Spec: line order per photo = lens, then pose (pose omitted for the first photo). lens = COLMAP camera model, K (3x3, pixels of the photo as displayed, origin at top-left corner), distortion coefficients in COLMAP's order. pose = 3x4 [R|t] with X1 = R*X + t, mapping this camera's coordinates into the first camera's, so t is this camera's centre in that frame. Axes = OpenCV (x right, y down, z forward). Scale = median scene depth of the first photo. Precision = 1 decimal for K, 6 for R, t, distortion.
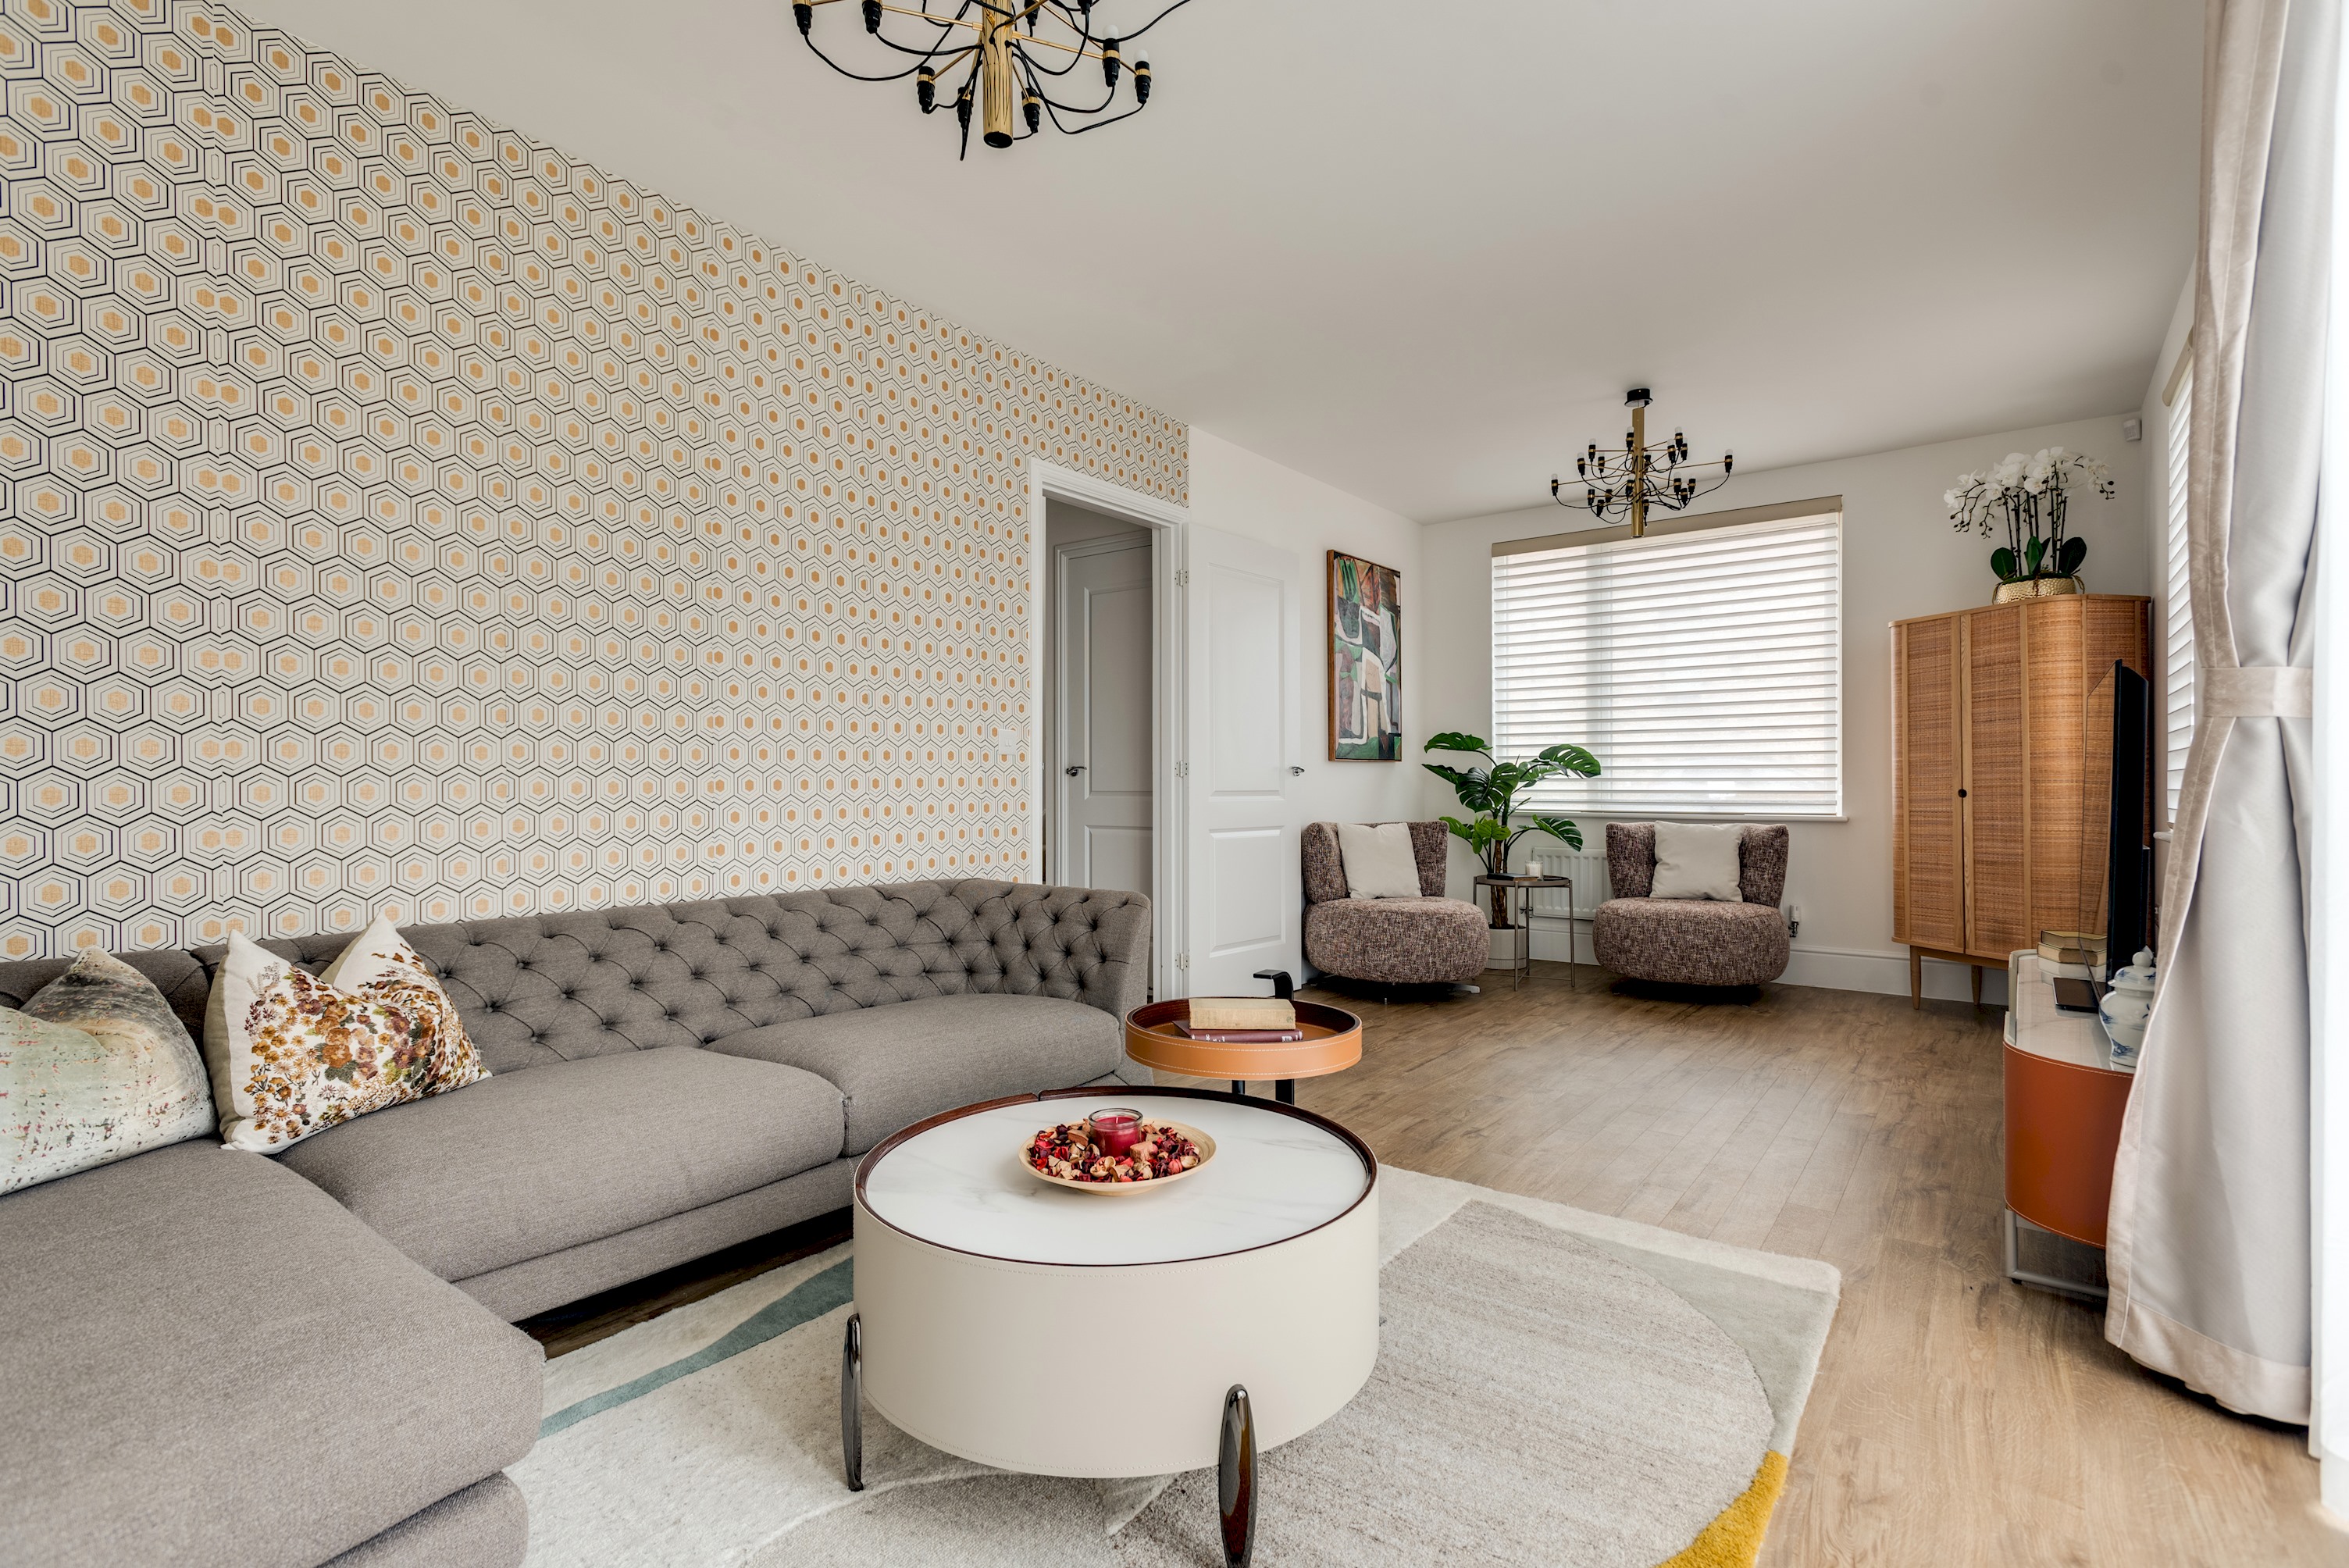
lens RADIAL K [[1097.9, 0, 1174.1], [0, 1097.9, 774.6], [0, 0, 1]] dist [0.001750, 0.000008]
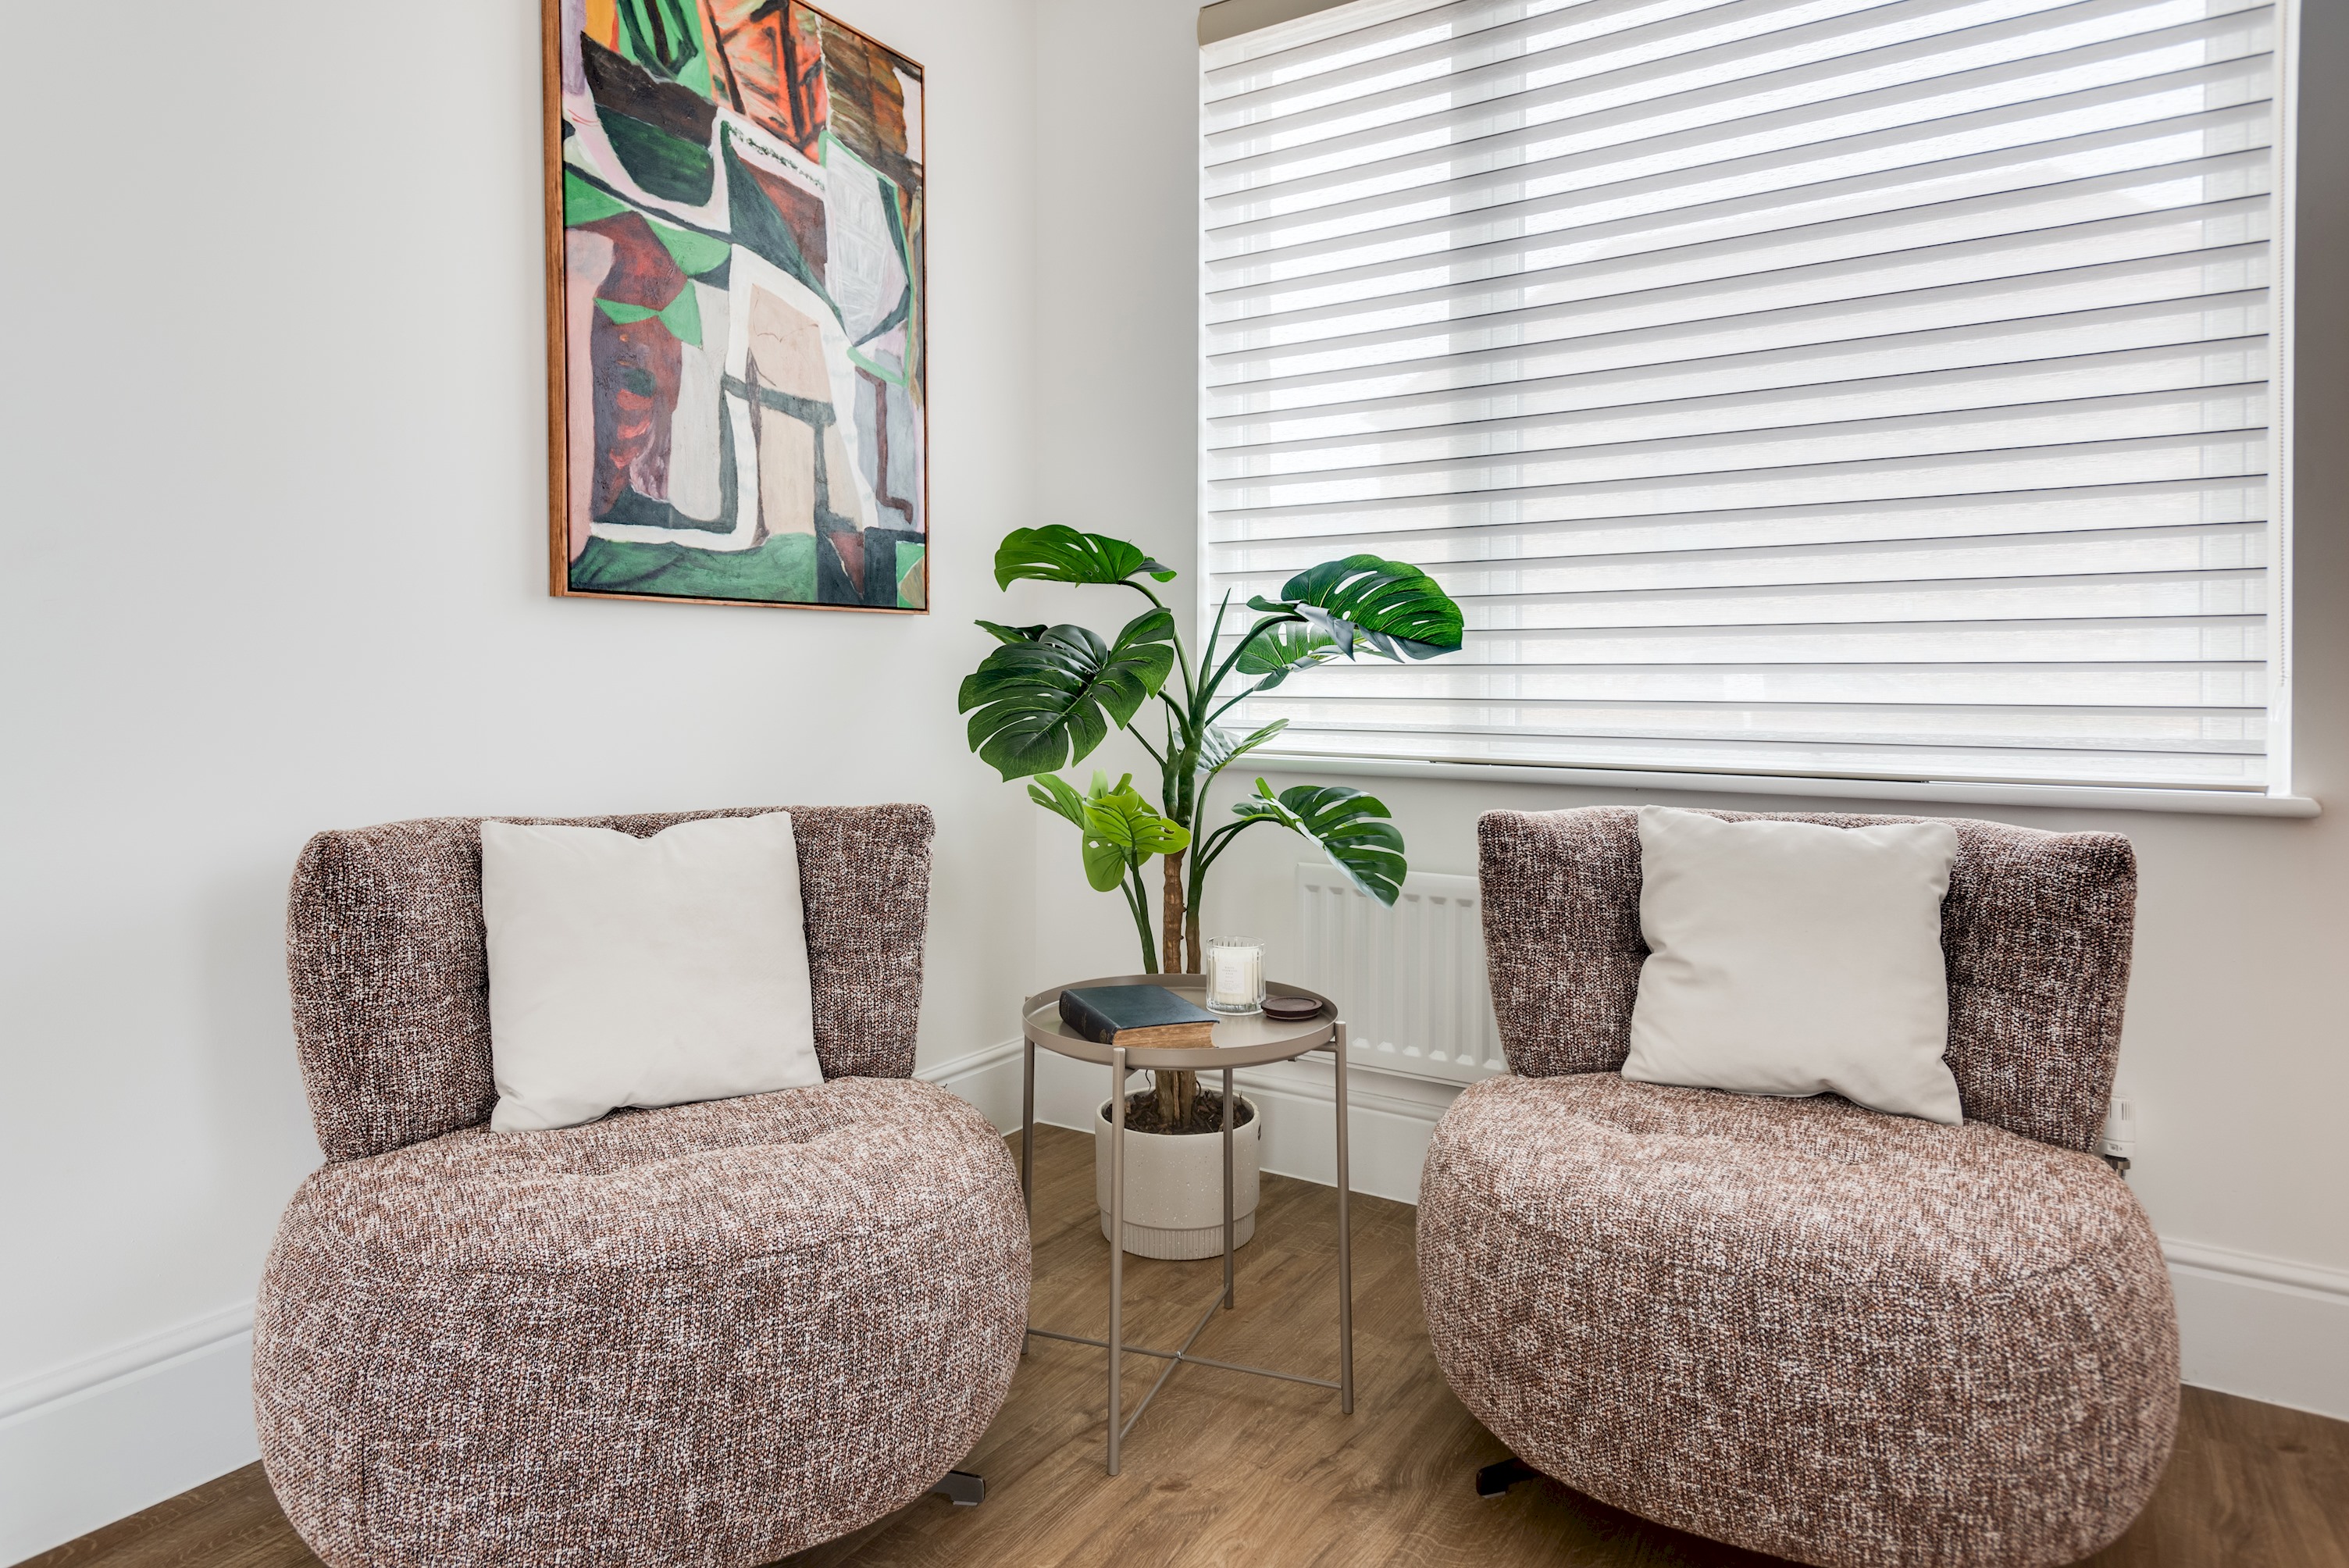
lens RADIAL K [[1351.5, 0, 1125.4], [0, 1351.5, 686.8], [0, 0, 1]] dist [0.002381, 0.000896]
pose [[0.998765, 0.000901, 0.049676, 0.294382], [-0.001449, 0.999939, 0.010985, 0.007194], [-0.049663, -0.011044, 0.998705, 0.674132]]
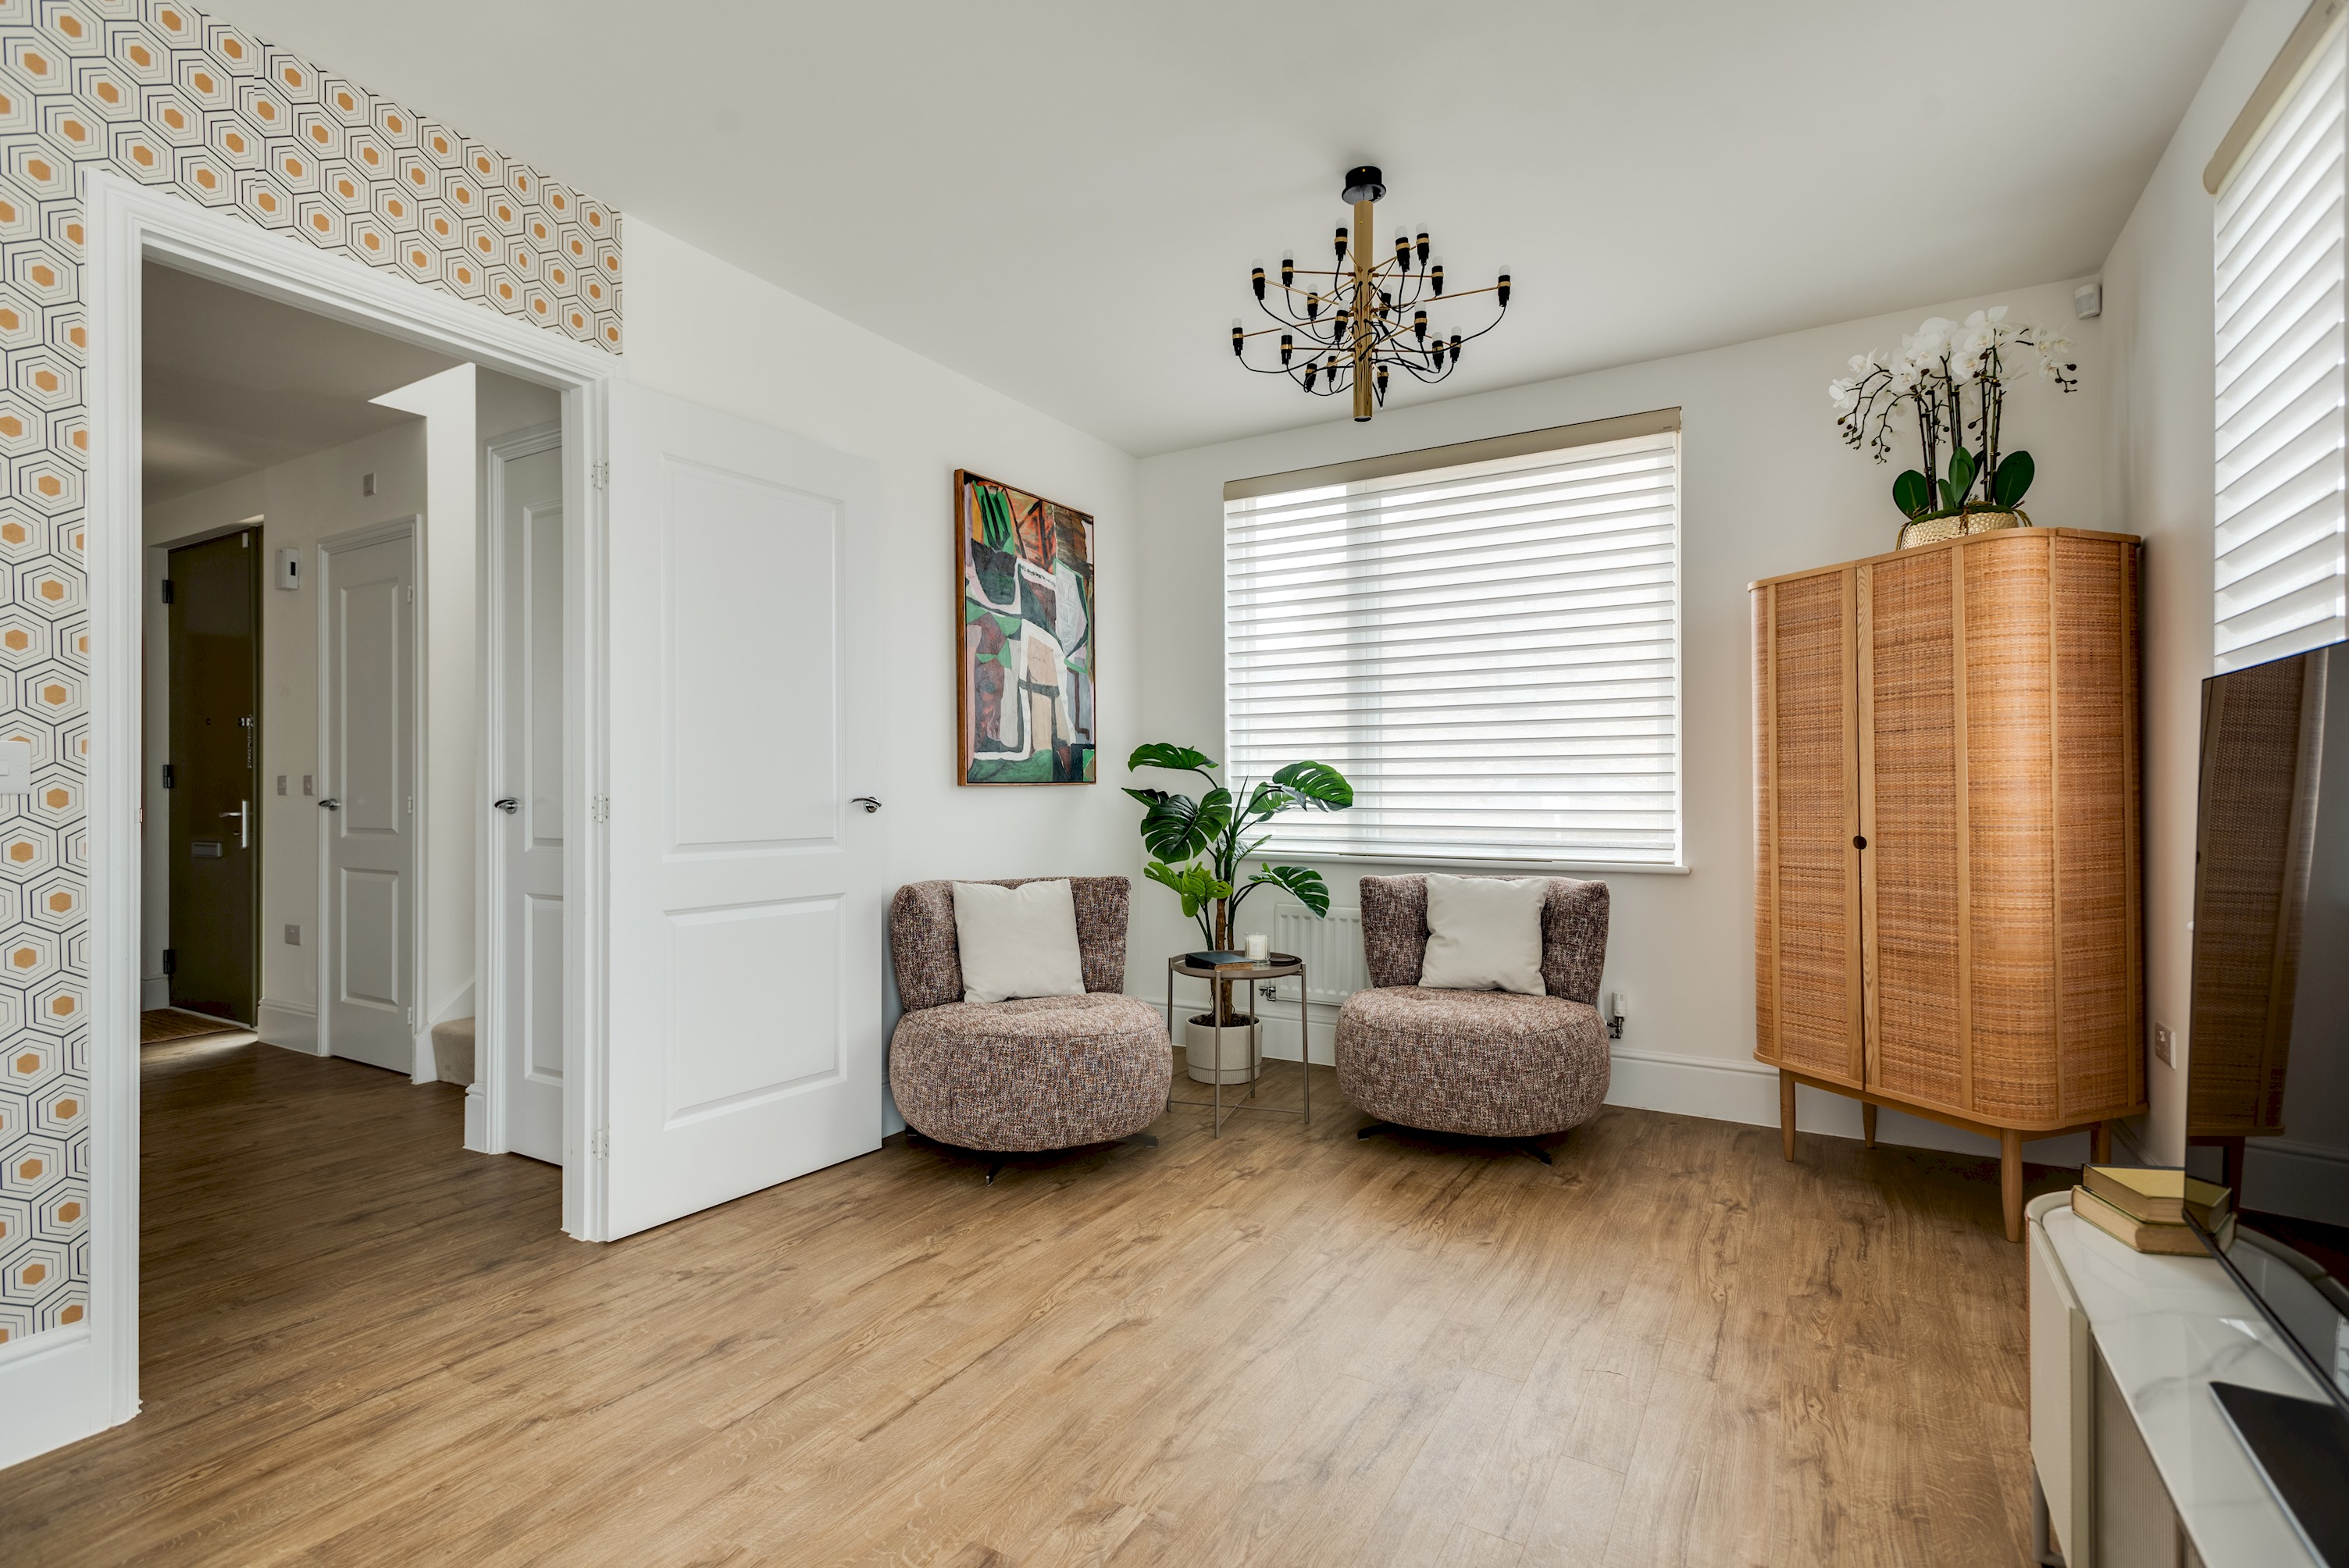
lens RADIAL K [[1087.4, 0, 1168.9], [0, 1087.4, 775.7], [0, 0, 1]] dist [0.001631, 0.000133]
pose [[0.993512, 0.000031, 0.113728, 0.206448], [0.000461, 0.999991, -0.004302, -0.016964], [-0.113727, 0.004327, 0.993503, 0.351804]]
